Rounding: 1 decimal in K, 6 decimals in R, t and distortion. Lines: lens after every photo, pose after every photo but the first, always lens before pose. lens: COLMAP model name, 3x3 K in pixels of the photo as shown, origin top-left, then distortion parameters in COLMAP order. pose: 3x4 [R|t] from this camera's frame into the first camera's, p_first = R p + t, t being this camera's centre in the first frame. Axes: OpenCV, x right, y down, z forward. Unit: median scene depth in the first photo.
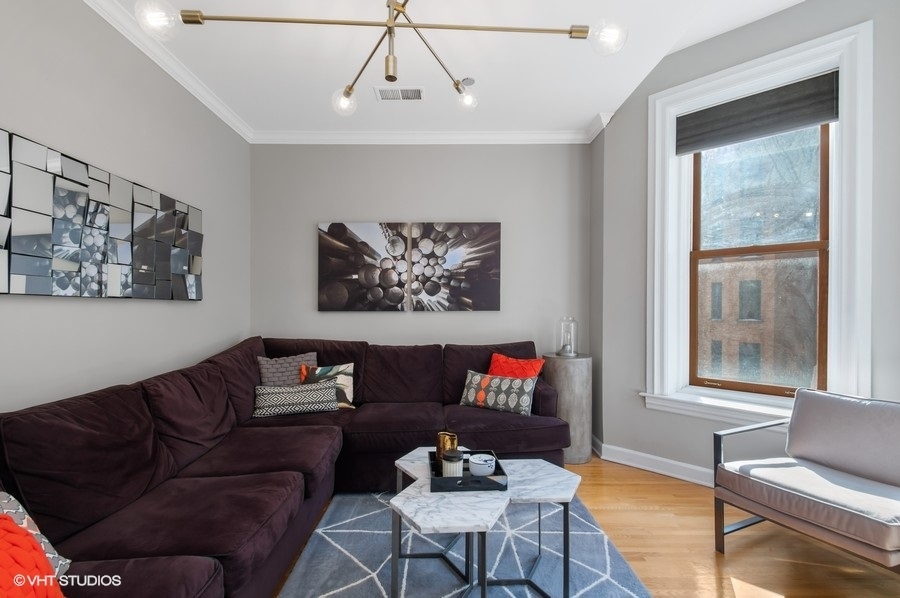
lens RADIAL K [[399.8, 0, 447.4], [0, 399.8, 313.4], [0, 0, 1]] dist [0.010389, -0.000374]
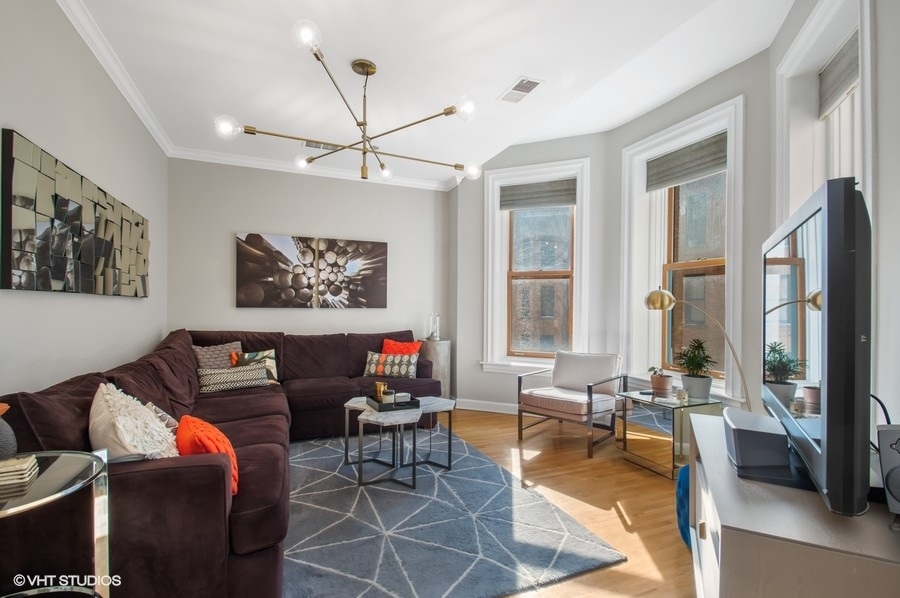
lens RADIAL K [[397.6, 0, 460.6], [0, 397.6, 318.4], [0, 0, 1]] dist [0.001488, -0.000012]
pose [[0.910426, -0.003691, 0.413657, -0.204253], [-0.003199, 0.999867, 0.015961, 0.005991], [-0.413661, -0.015855, 0.910293, -0.337301]]
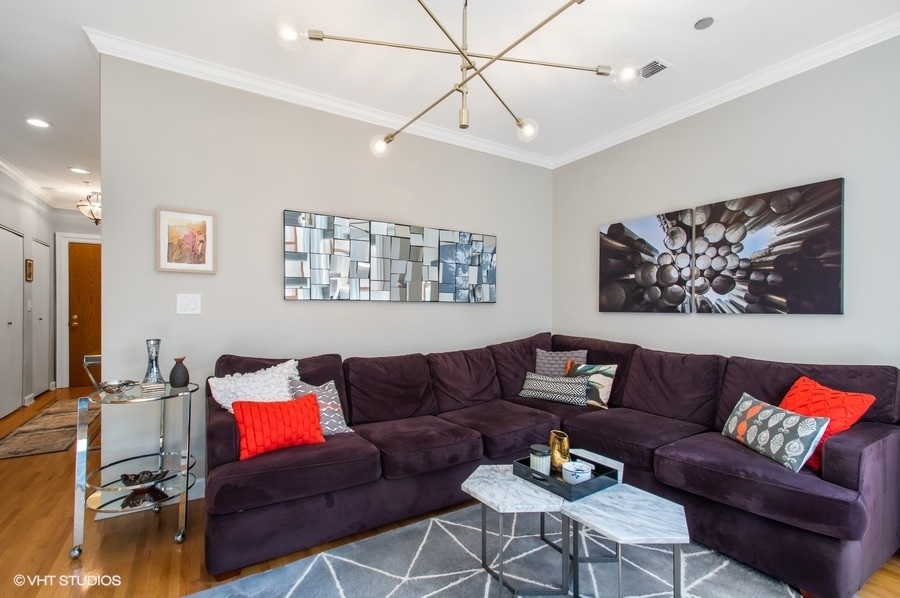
lens RADIAL K [[415.9, 0, 457.9], [0, 415.9, 312.6], [0, 0, 1]] dist [0.009209, -0.000203]
pose [[0.518132, 0.011905, -0.855218, 0.405974], [-0.019397, 0.999810, 0.002166, 0.001166], [0.855081, 0.015467, 0.518264, 0.126283]]
